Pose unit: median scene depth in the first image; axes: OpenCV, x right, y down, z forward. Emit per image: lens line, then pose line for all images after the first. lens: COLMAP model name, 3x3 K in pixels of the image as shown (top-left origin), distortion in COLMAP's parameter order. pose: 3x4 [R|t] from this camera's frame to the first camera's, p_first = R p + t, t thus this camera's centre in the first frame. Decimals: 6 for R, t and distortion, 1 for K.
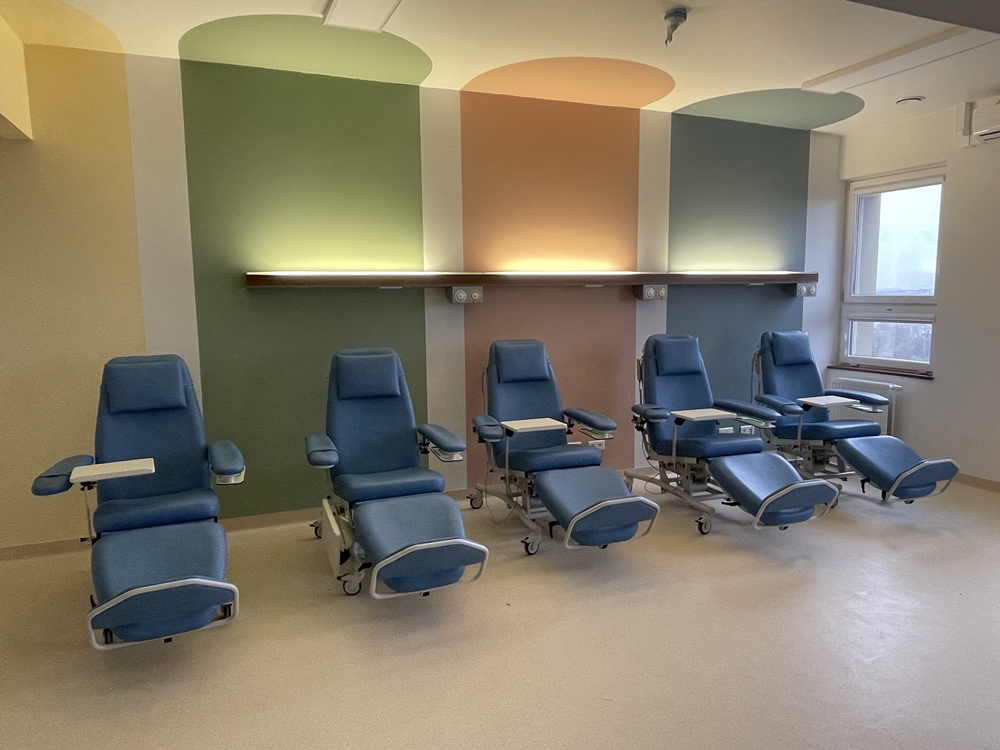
lens RADIAL K [[659.2, 0, 500.0], [0, 659.2, 375.0], [0, 0, 1]] dist [-0.004534, 0.000238]
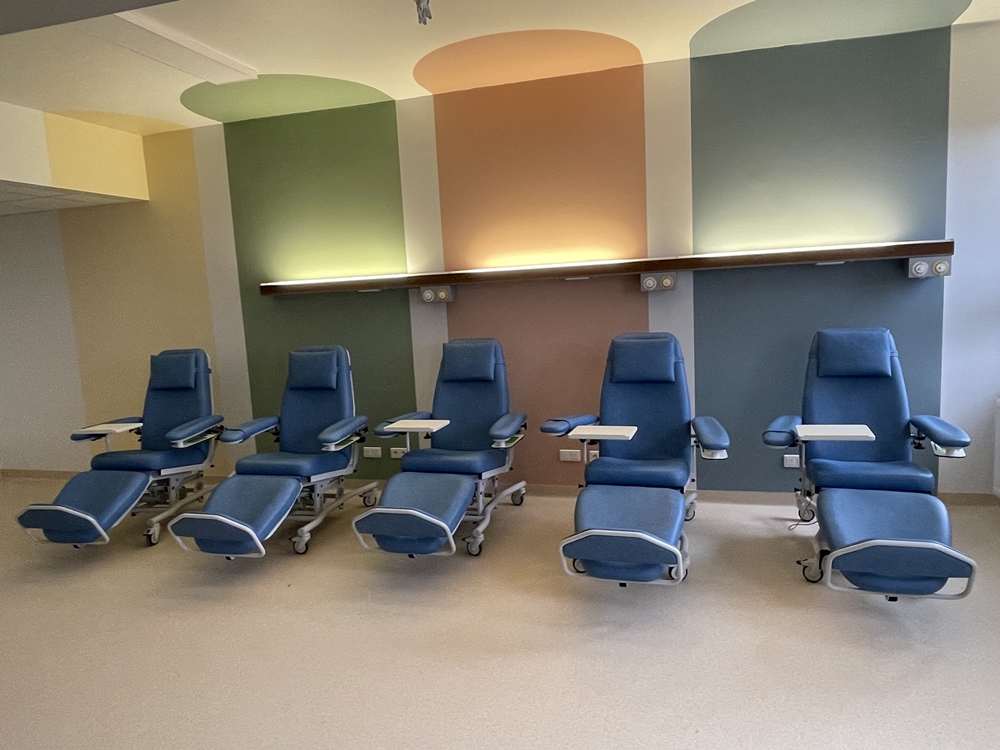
lens RADIAL K [[672.8, 0, 500.0], [0, 672.8, 375.0], [0, 0, 1]] dist [-0.009192, -0.001340]
pose [[0.793982, 0.045545, -0.606232, 0.711145], [-0.029886, 0.998908, 0.035904, -0.039151], [0.607206, -0.010389, 0.794477, 0.241349]]
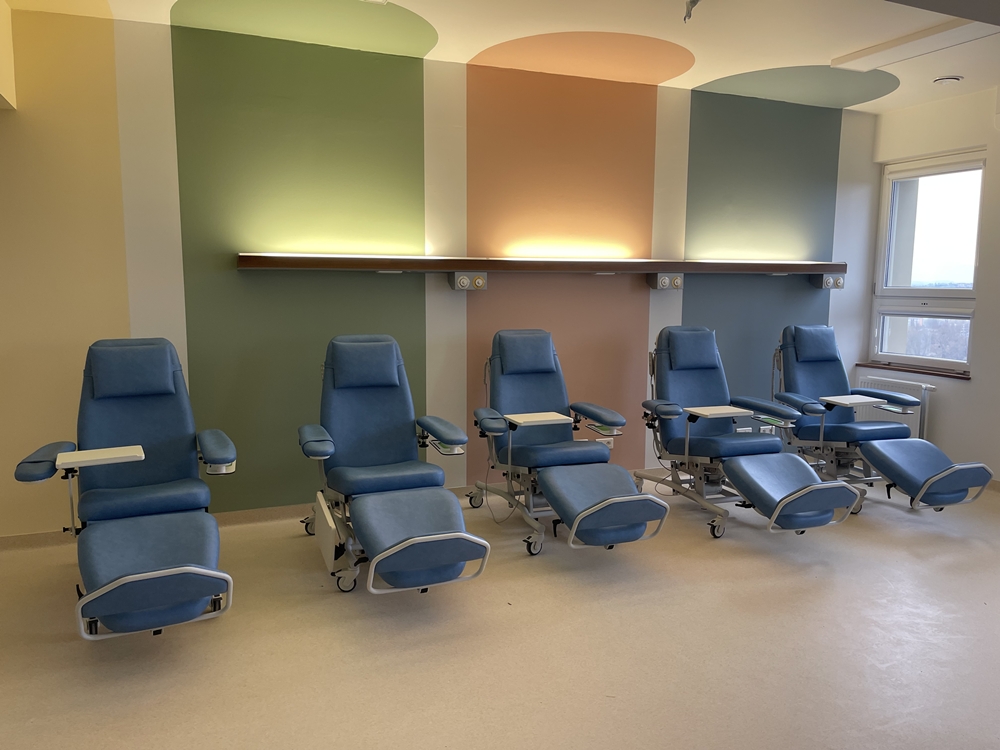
lens RADIAL K [[727.5, 0, 500.0], [0, 727.5, 375.0], [0, 0, 1]] dist [0.024371, -0.000595]
pose [[0.999857, 0.016894, -0.001033, -0.004168], [-0.016887, 0.999839, 0.006084, 0.006737], [0.001136, -0.006065, 0.999981, -0.047532]]
